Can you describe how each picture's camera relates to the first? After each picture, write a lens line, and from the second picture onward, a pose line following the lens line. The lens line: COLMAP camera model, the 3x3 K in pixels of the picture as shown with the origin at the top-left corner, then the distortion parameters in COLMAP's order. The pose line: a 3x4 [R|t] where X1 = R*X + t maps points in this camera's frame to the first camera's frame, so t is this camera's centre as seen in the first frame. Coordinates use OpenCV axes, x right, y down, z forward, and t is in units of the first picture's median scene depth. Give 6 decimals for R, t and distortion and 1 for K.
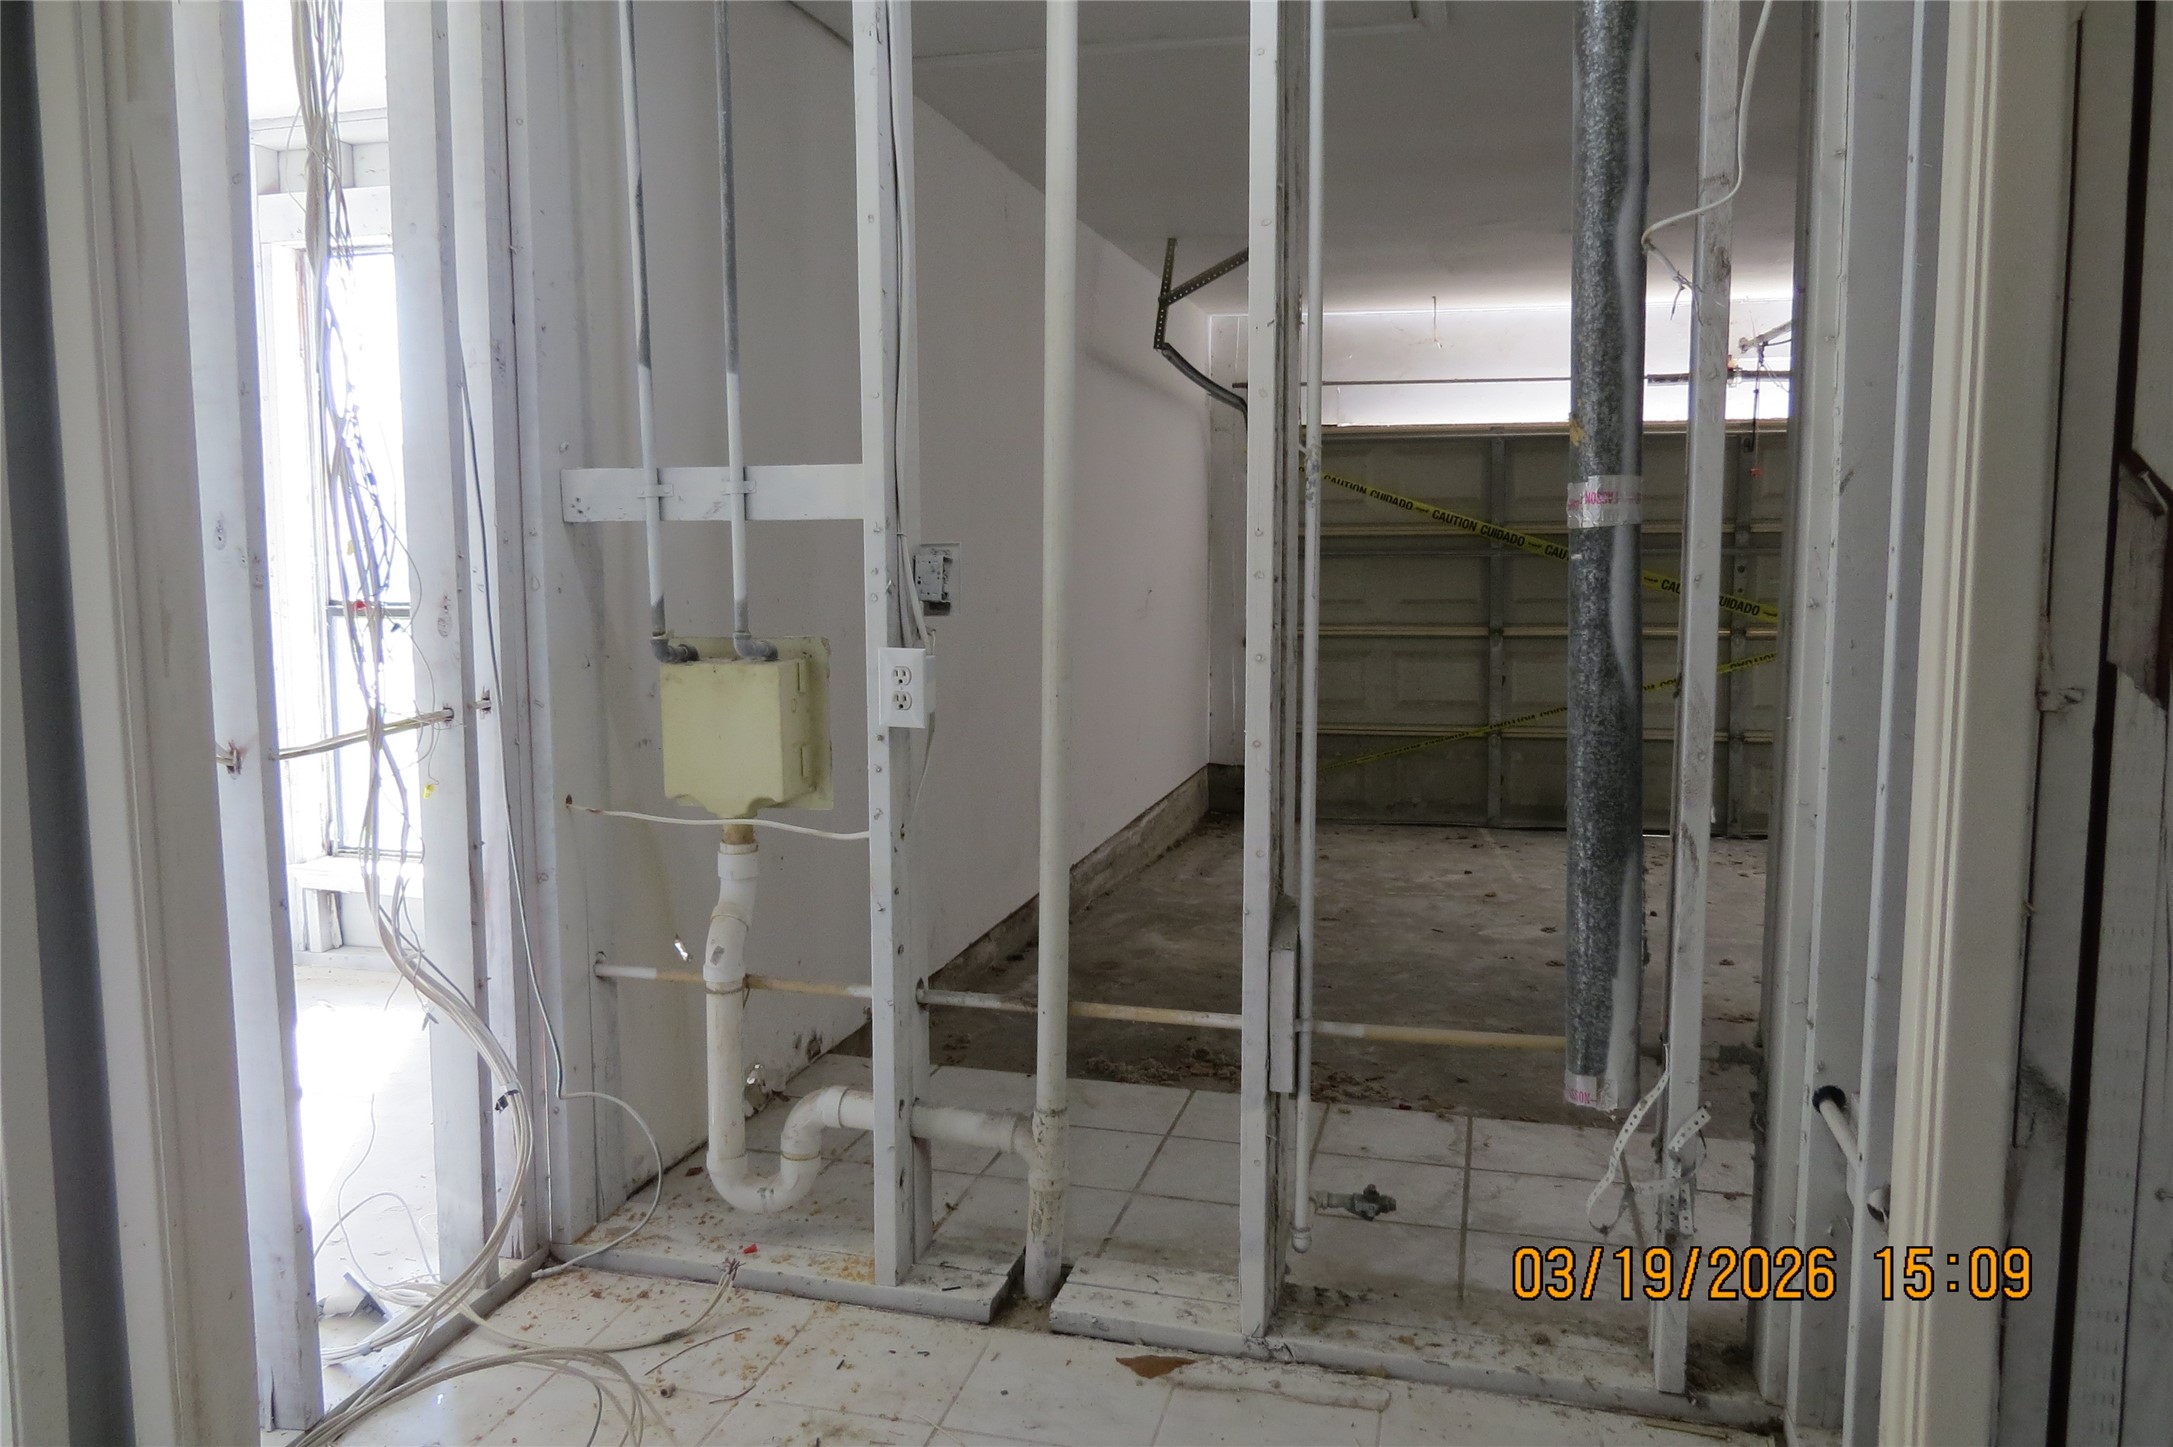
lens RADIAL K [[1588.0, 0, 1075.4], [0, 1588.0, 721.9], [0, 0, 1]] dist [0.006865, -0.037069]
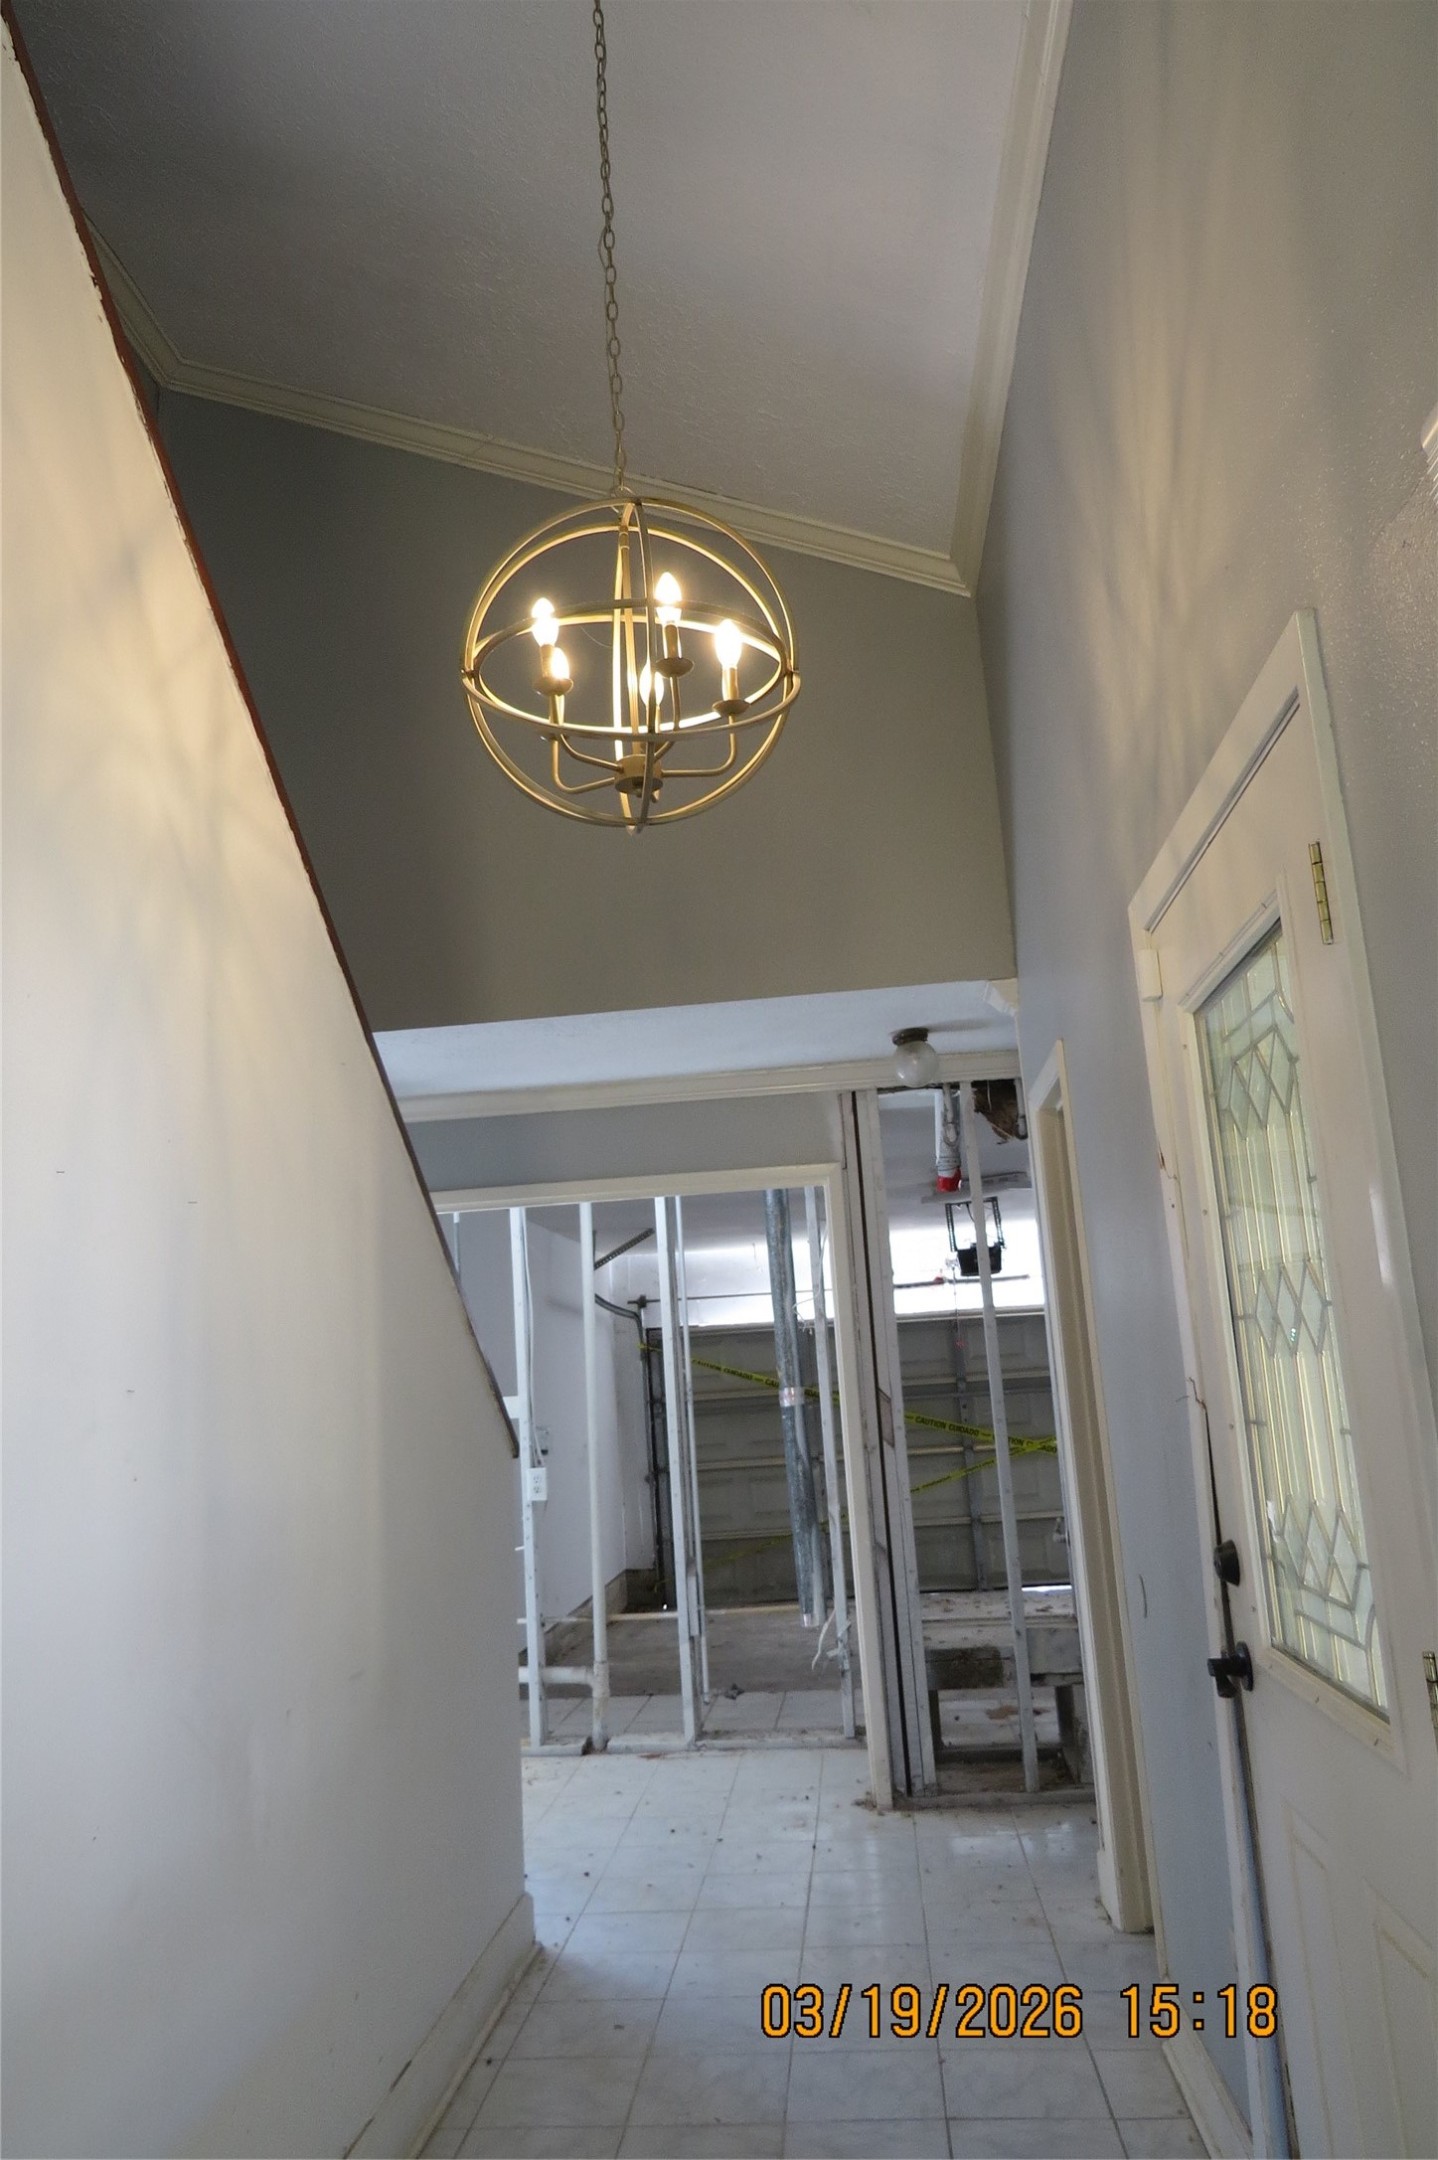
lens RADIAL K [[1578.5, 0, 709.8], [0, 1578.5, 1075.0], [0, 0, 1]] dist [0.006865, -0.037069]
pose [[0.984969, -0.026052, 0.170754, -0.243027], [0.077801, 0.949518, -0.303912, 0.141611], [-0.154216, 0.312628, 0.937273, -1.577714]]
